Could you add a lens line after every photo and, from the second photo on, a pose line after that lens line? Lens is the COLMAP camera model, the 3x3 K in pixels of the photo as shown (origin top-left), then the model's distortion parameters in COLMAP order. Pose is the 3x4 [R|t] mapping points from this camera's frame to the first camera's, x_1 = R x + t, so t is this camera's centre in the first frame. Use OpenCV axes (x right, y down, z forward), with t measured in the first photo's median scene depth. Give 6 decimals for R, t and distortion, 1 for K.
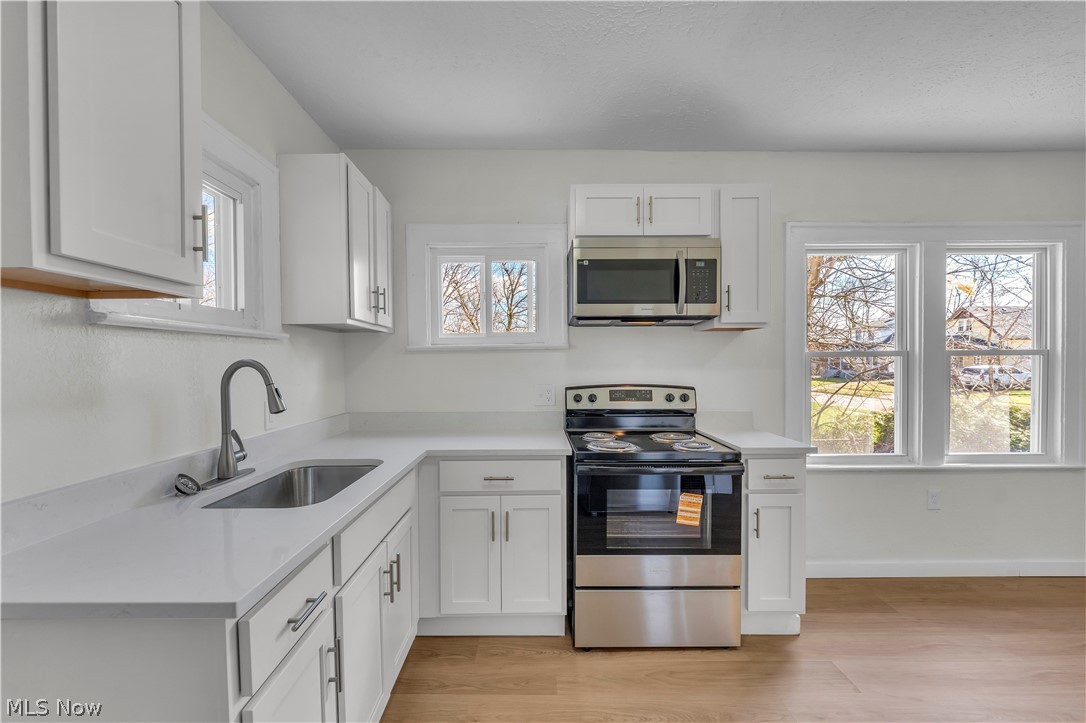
lens RADIAL K [[438.0, 0, 537.0], [0, 438.0, 368.9], [0, 0, 1]] dist [-0.001371, -0.000222]
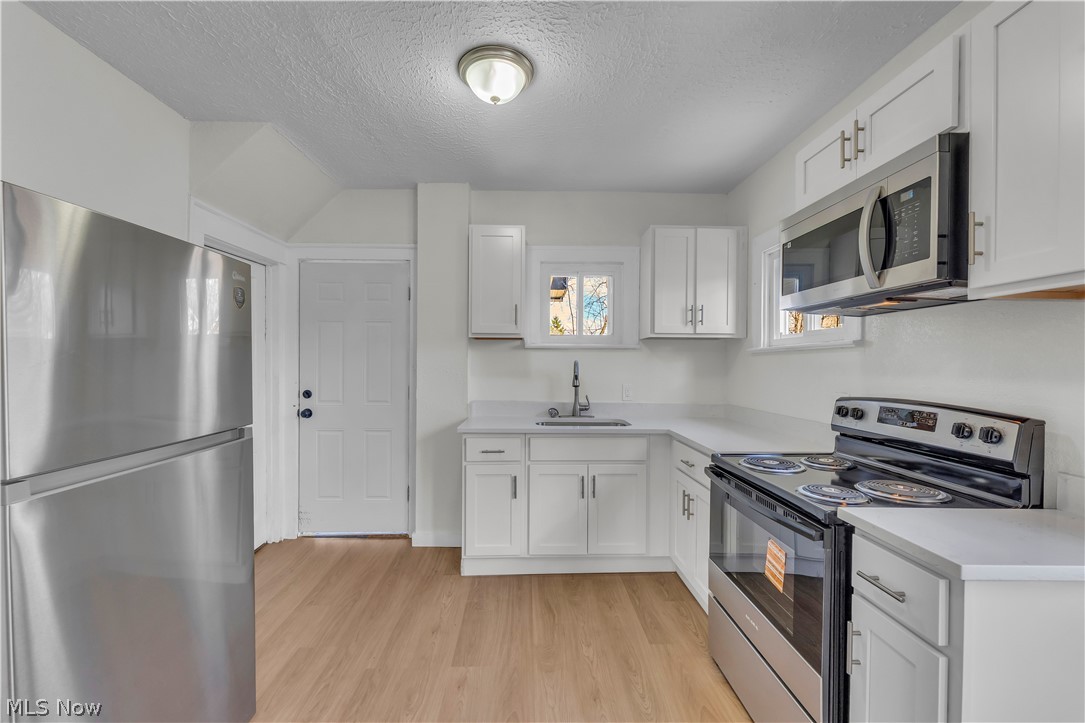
lens RADIAL K [[439.7, 0, 536.1], [0, 439.7, 368.7], [0, 0, 1]] dist [-0.001408, -0.000740]
pose [[0.021532, 0.018307, -0.999601, 0.840111], [-0.022546, 0.999587, 0.017821, -0.009993], [0.999514, 0.022153, 0.021936, 0.449538]]
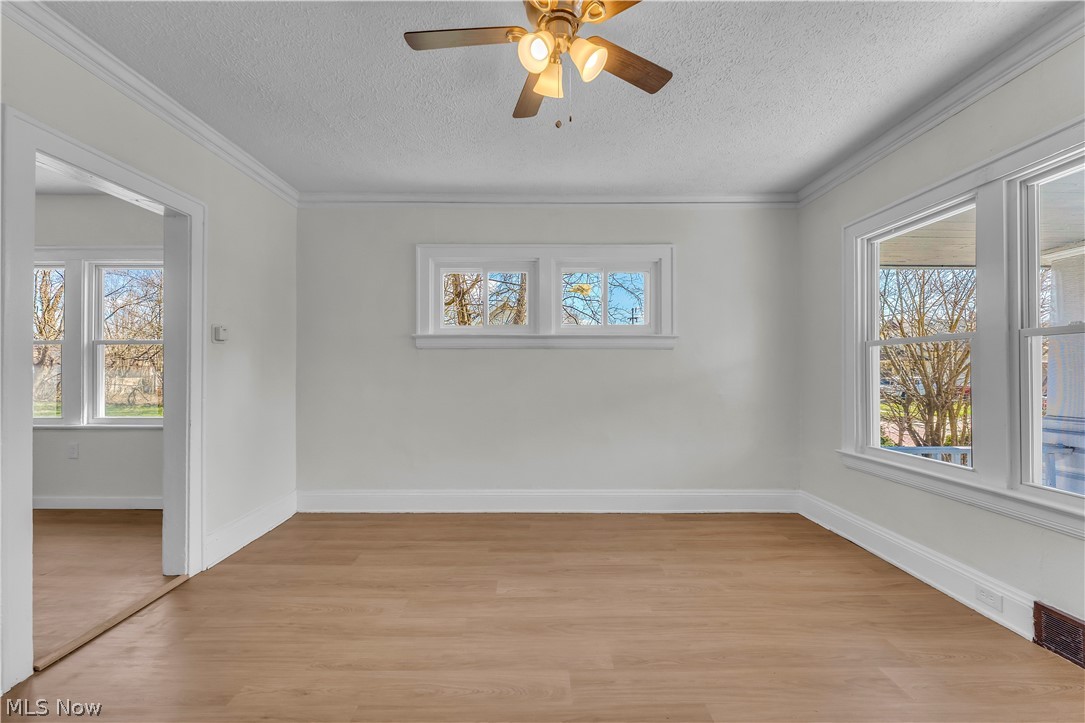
lens RADIAL K [[439.7, 0, 536.1], [0, 439.7, 368.7], [0, 0, 1]] dist [-0.001408, -0.000740]
pose [[0.999979, 0.006497, -0.000236, 2.448351], [-0.006501, 0.999725, -0.022546, 0.071061], [0.000089, 0.022547, 0.999746, -0.372256]]
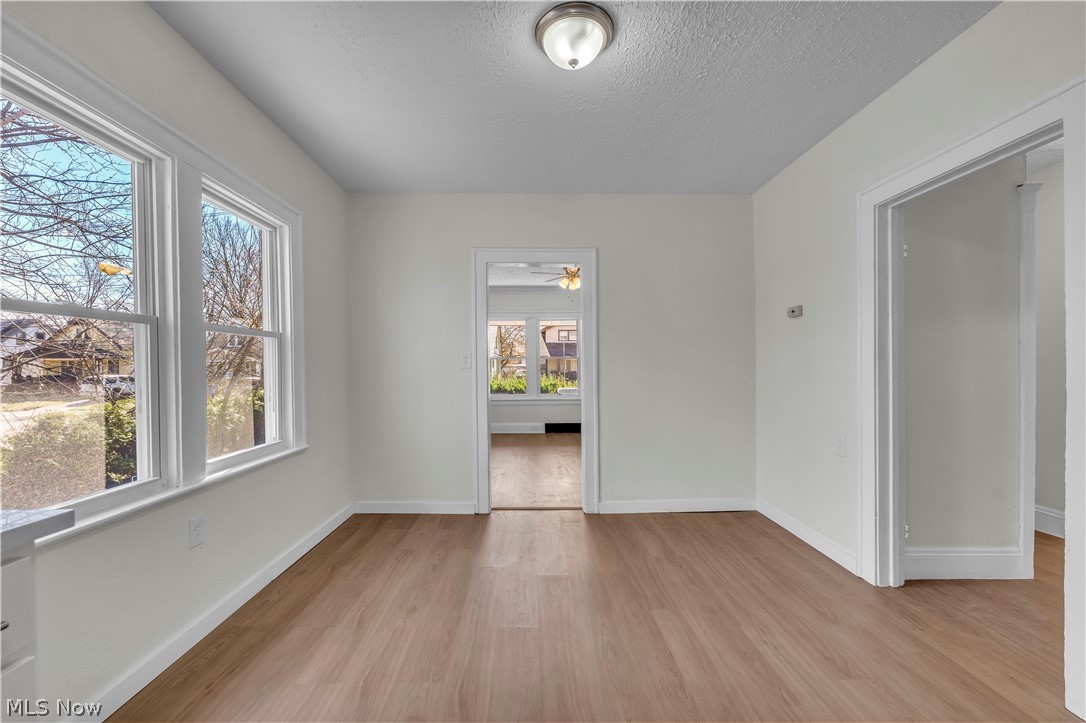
lens RADIAL K [[438.0, 0, 537.0], [0, 438.0, 368.9], [0, 0, 1]] dist [-0.001371, -0.000222]
pose [[-0.015008, -0.000886, 0.999887, 0.203872], [0.026950, 0.999636, 0.001290, 0.053401], [-0.999524, 0.026966, -0.014979, 0.477827]]
